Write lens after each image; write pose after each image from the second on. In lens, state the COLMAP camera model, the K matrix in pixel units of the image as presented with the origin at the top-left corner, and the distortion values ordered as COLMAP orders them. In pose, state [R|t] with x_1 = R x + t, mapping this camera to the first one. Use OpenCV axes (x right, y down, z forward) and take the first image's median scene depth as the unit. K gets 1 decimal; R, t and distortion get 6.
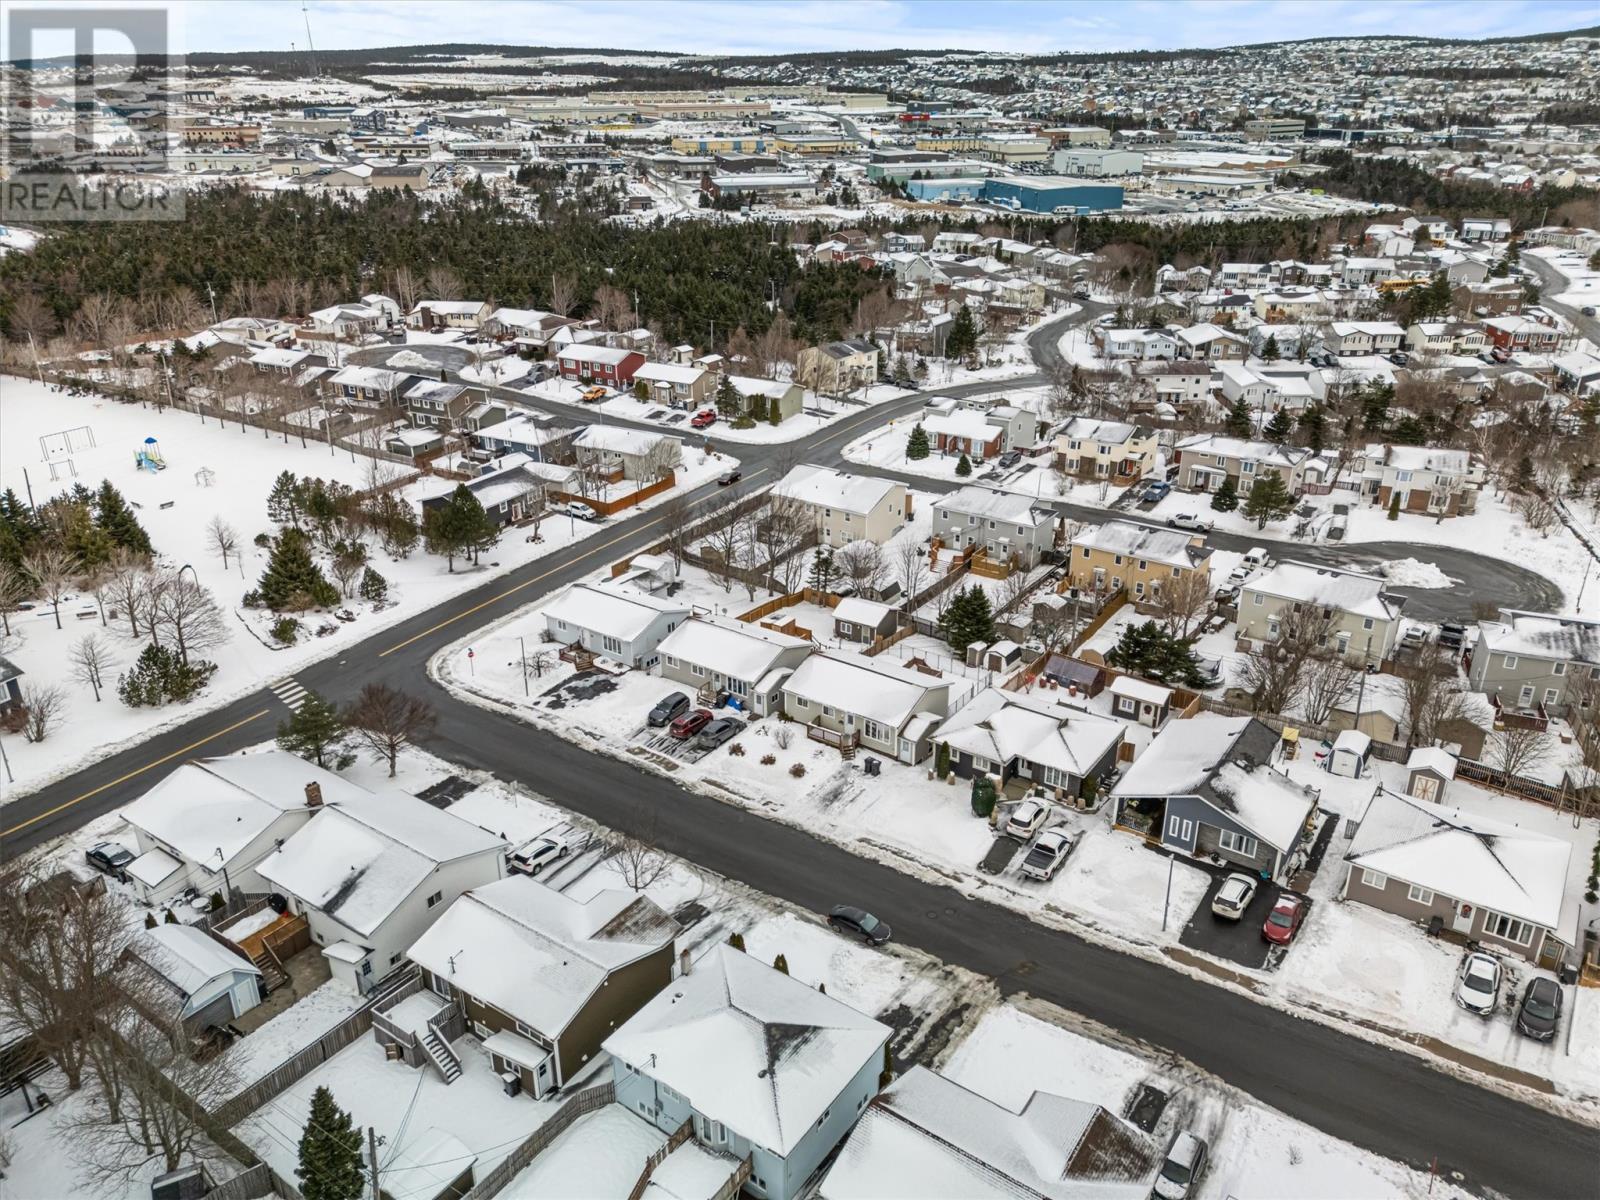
lens RADIAL K [[1153.8, 0, 800.0], [0, 1153.8, 600.0], [0, 0, 1]] dist [0.002672, -0.005946]
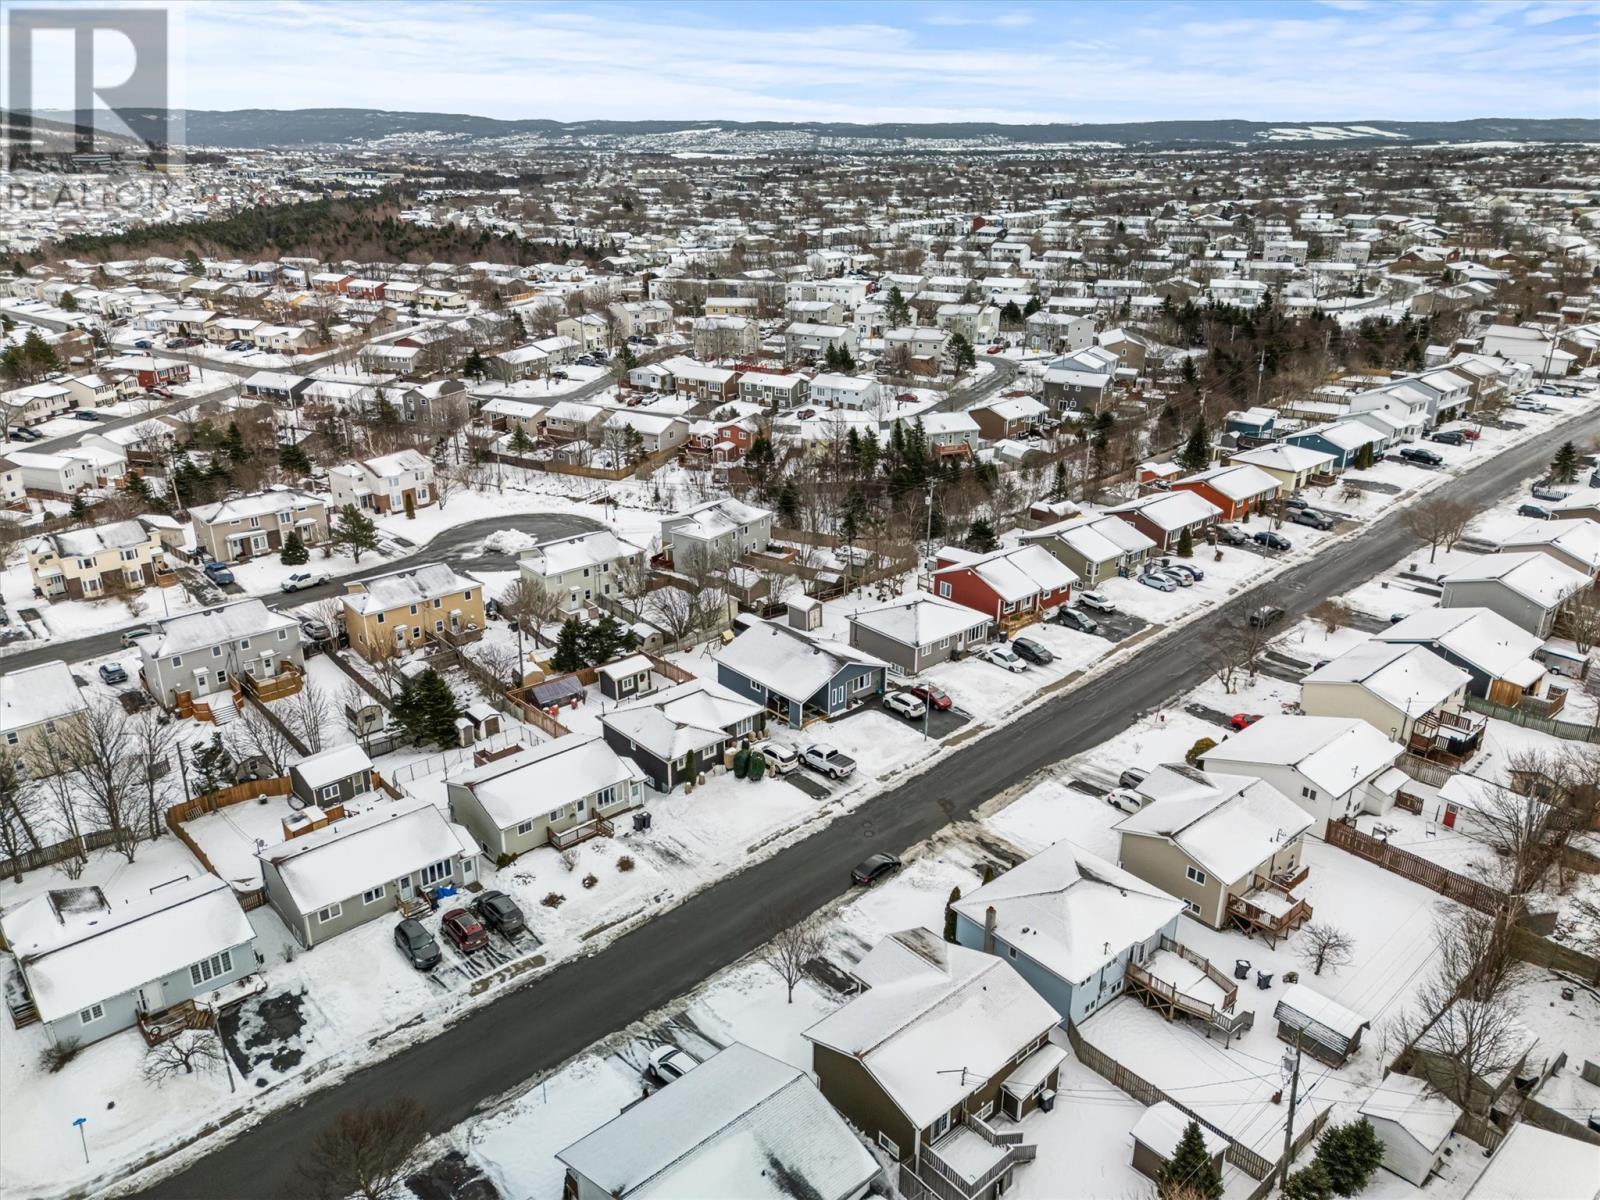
lens RADIAL K [[1153.8, 0, 800.0], [0, 1153.8, 600.0], [0, 0, 1]] dist [0.002672, -0.005946]
pose [[0.204558, -0.349663, 0.914271, -0.644073], [0.384083, 0.887788, 0.253600, -0.191201], [-0.900354, 0.299280, 0.315904, 0.444915]]
